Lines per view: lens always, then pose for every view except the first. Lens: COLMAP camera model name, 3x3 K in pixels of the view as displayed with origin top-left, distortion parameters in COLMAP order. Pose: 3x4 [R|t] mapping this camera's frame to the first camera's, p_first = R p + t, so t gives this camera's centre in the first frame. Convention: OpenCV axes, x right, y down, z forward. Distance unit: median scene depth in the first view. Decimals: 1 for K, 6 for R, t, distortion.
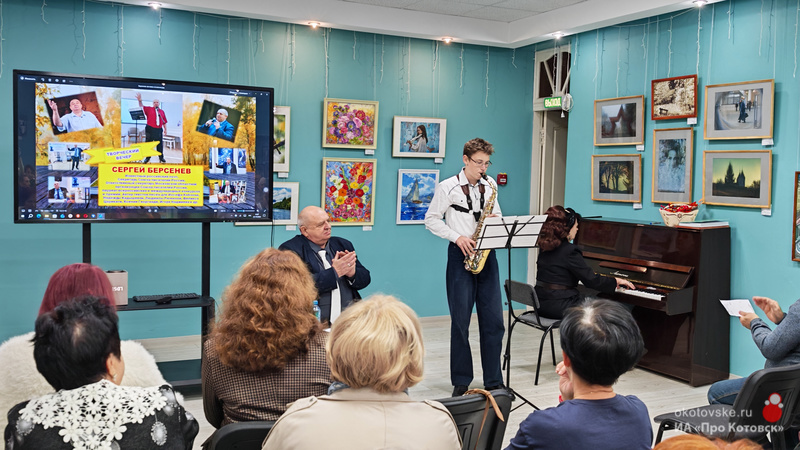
lens RADIAL K [[807.6, 0, 400.2], [0, 807.6, 230.7], [0, 0, 1]] dist [0.018623, 0.000000]
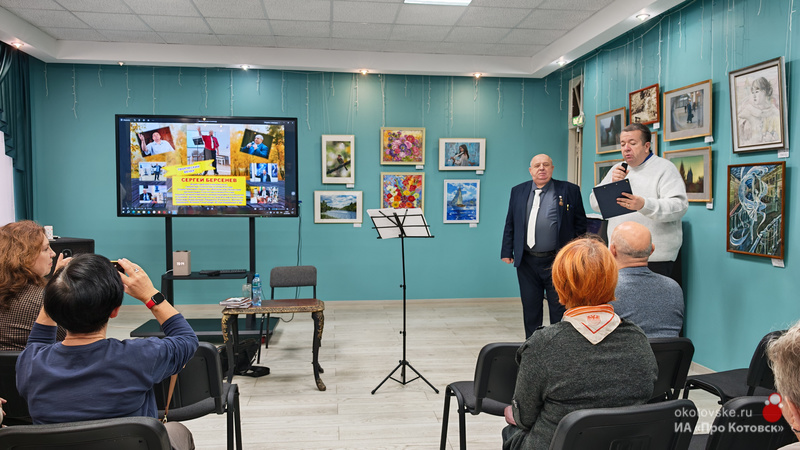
lens RADIAL K [[585.5, 0, 403.9], [0, 585.5, 229.8], [0, 0, 1]] dist [0.009661, -0.043370]
pose [[0.937943, 0.002218, -0.346781, 0.321724], [-0.008343, 0.999834, -0.016169, 0.022536], [0.346688, 0.018059, 0.937807, 0.138663]]
